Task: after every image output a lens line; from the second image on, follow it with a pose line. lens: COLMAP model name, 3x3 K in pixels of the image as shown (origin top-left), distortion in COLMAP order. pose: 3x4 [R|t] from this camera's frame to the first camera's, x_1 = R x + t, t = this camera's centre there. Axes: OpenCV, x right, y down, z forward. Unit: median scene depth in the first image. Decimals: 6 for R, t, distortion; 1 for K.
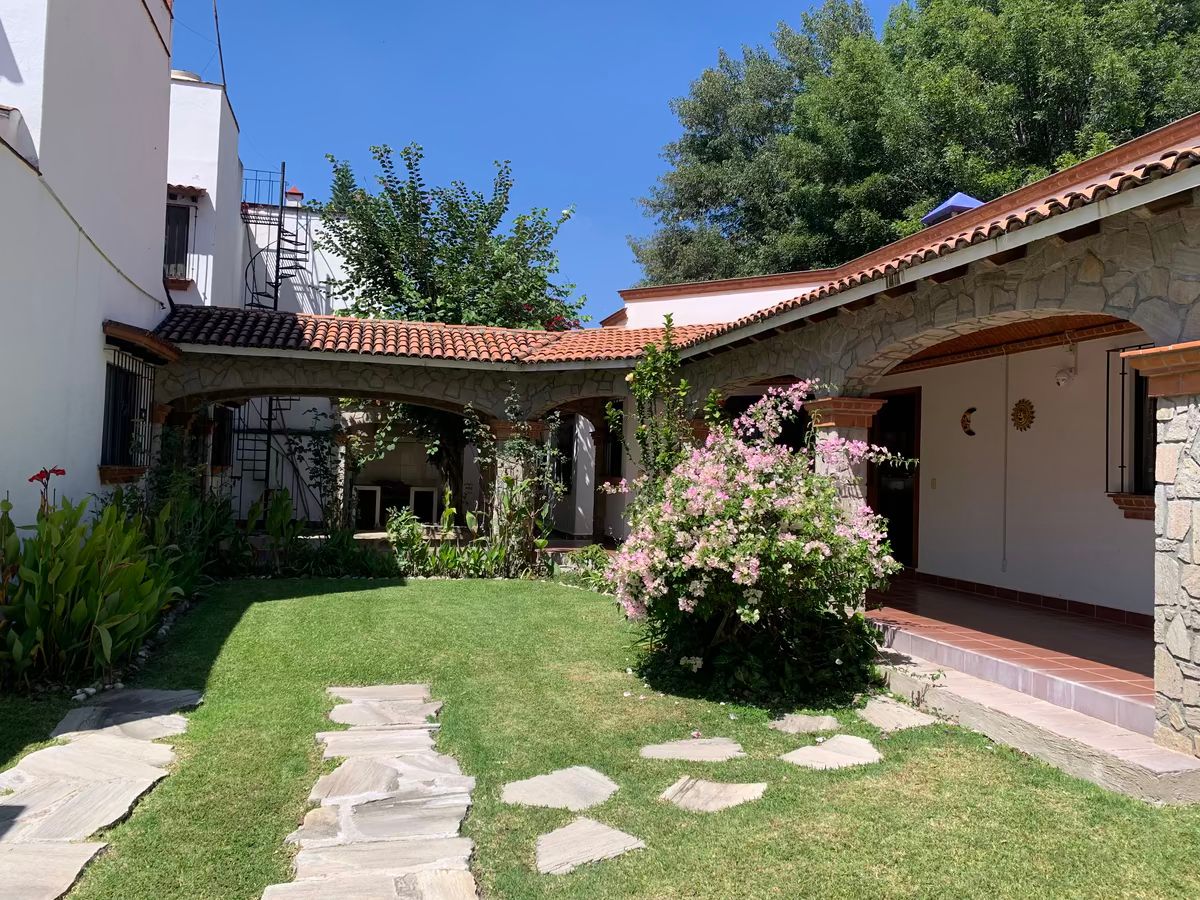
lens RADIAL K [[916.6, 0, 602.7], [0, 916.6, 442.5], [0, 0, 1]] dist [0.028870, -0.024522]
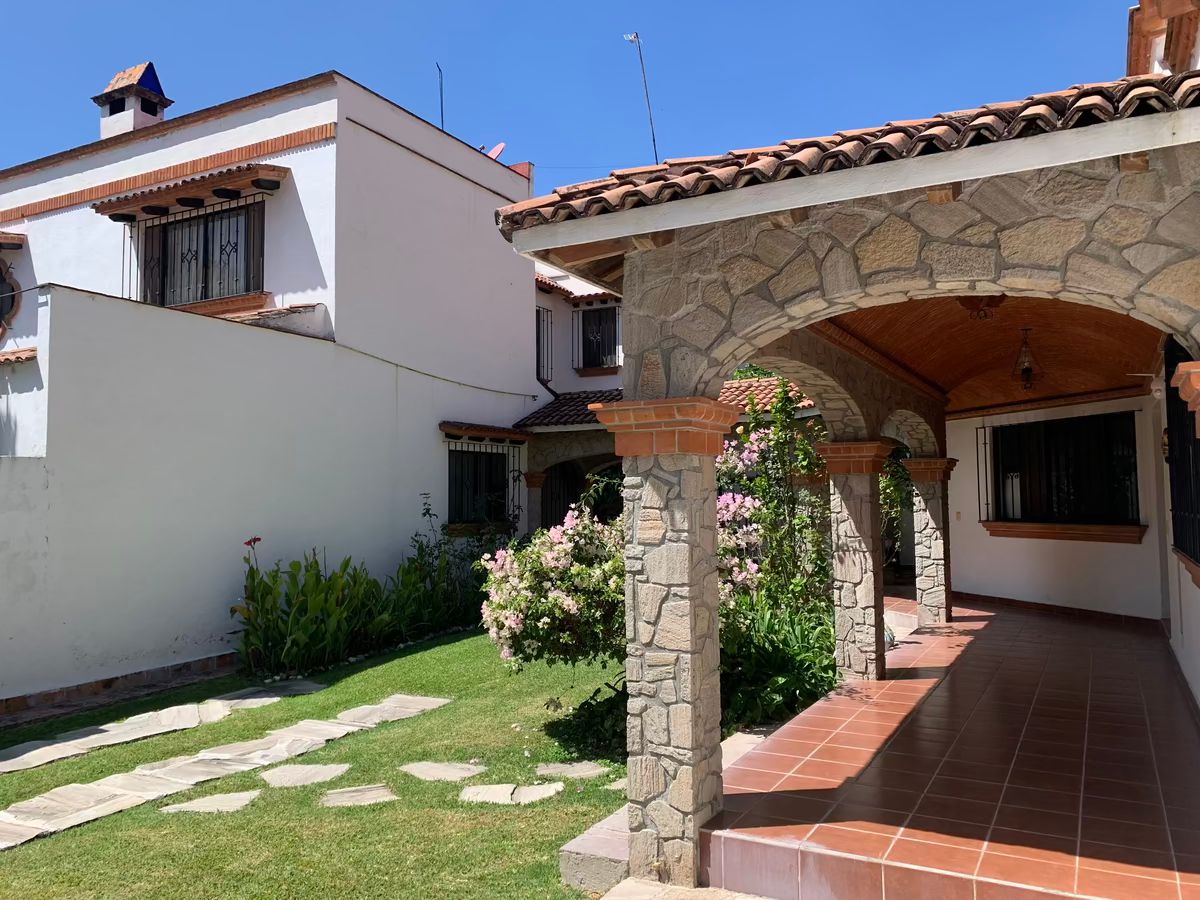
lens RADIAL K [[916.6, 0, 592.1], [0, 916.6, 440.0], [0, 0, 1]] dist [0.028870, -0.024522]
pose [[0.723908, -0.081863, -0.685022, 0.934178], [0.055234, 0.996625, -0.060731, -0.011006], [0.687682, 0.006127, 0.725986, 0.217707]]
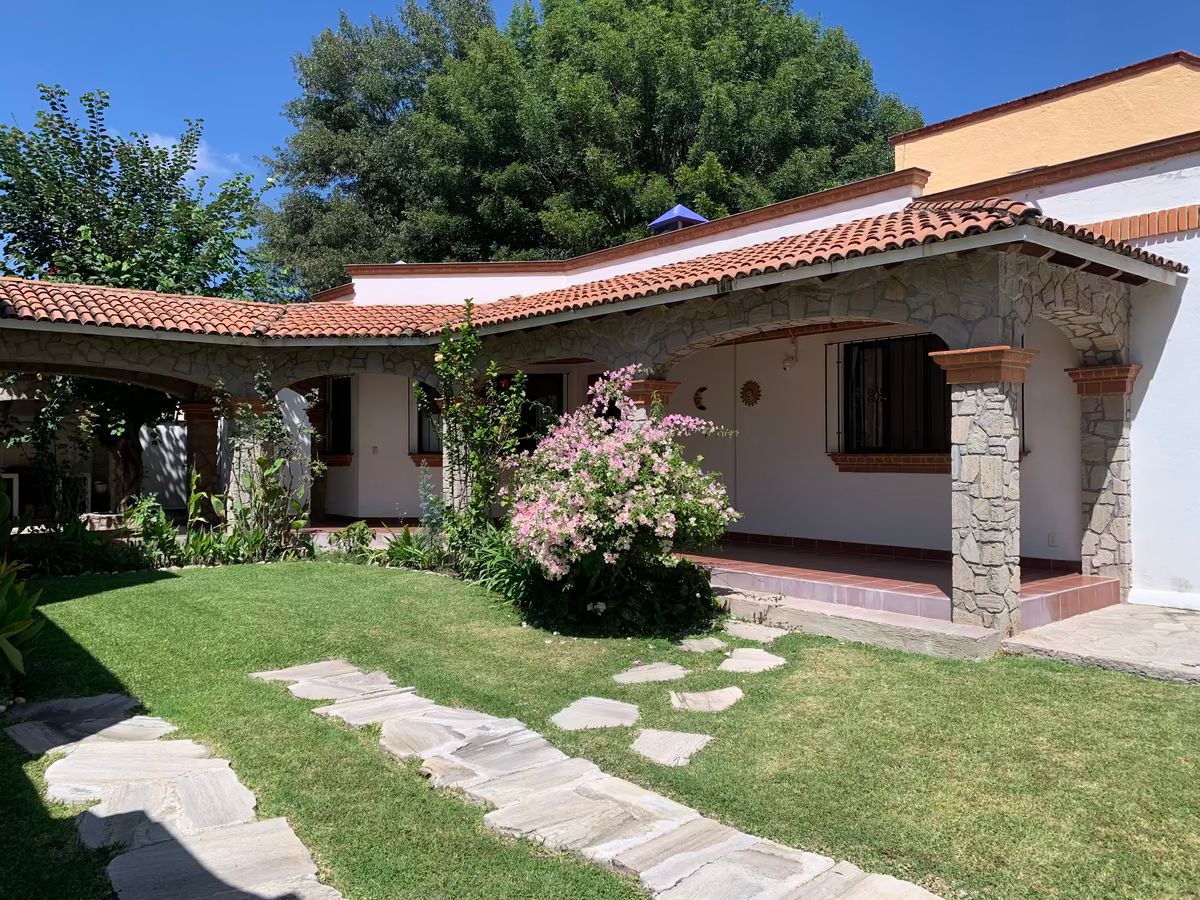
lens RADIAL K [[916.6, 0, 591.5], [0, 916.6, 443.7], [0, 0, 1]] dist [0.028870, -0.024522]
pose [[0.903521, -0.025998, 0.427754, -0.408032], [0.012431, 0.999328, 0.034481, -0.010387], [-0.428363, -0.025837, 0.903237, -0.044472]]
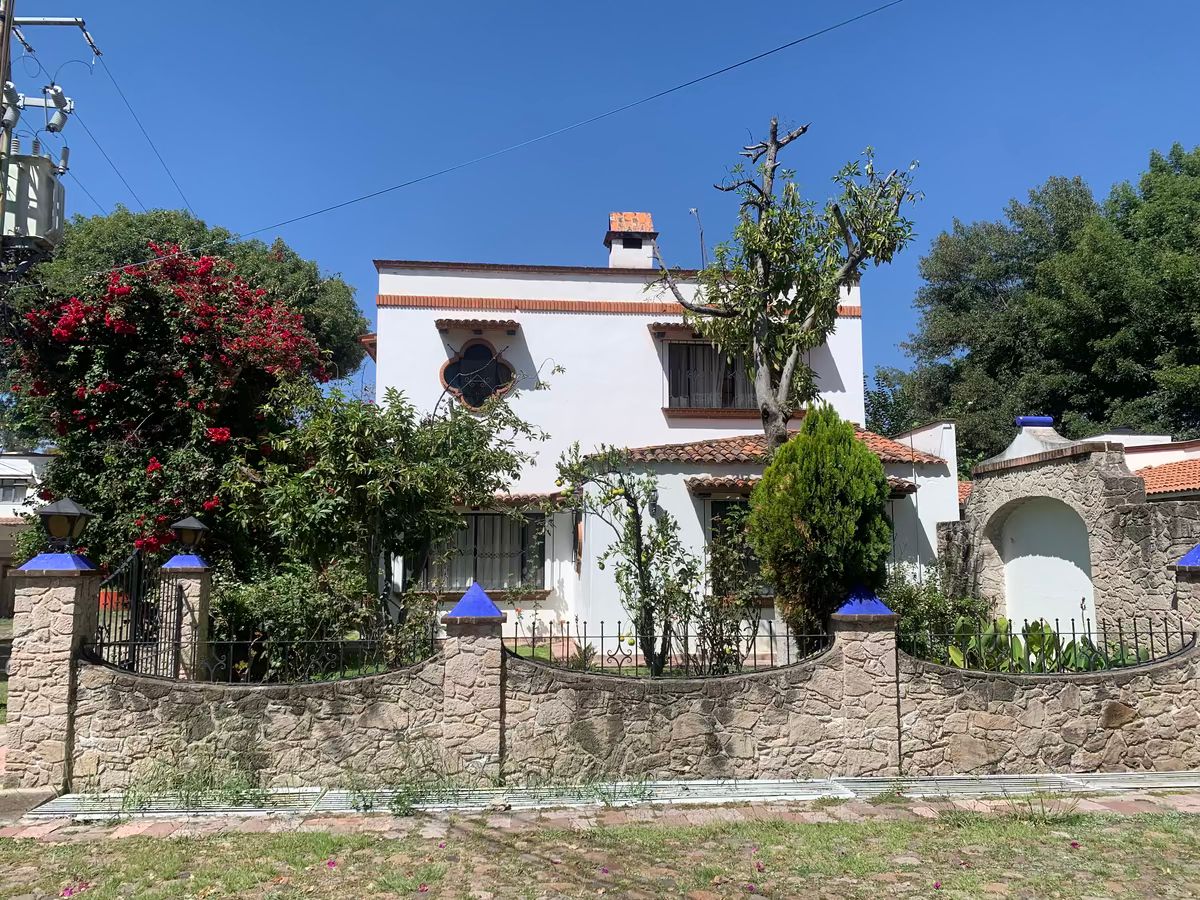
lens RADIAL K [[916.6, 0, 596.7], [0, 916.6, 448.8], [0, 0, 1]] dist [0.028870, -0.024522]
pose [[0.985754, -0.058645, -0.157640, -1.104100], [0.044784, 0.994926, -0.090092, -0.188661], [0.162123, 0.081749, 0.983378, -1.750464]]
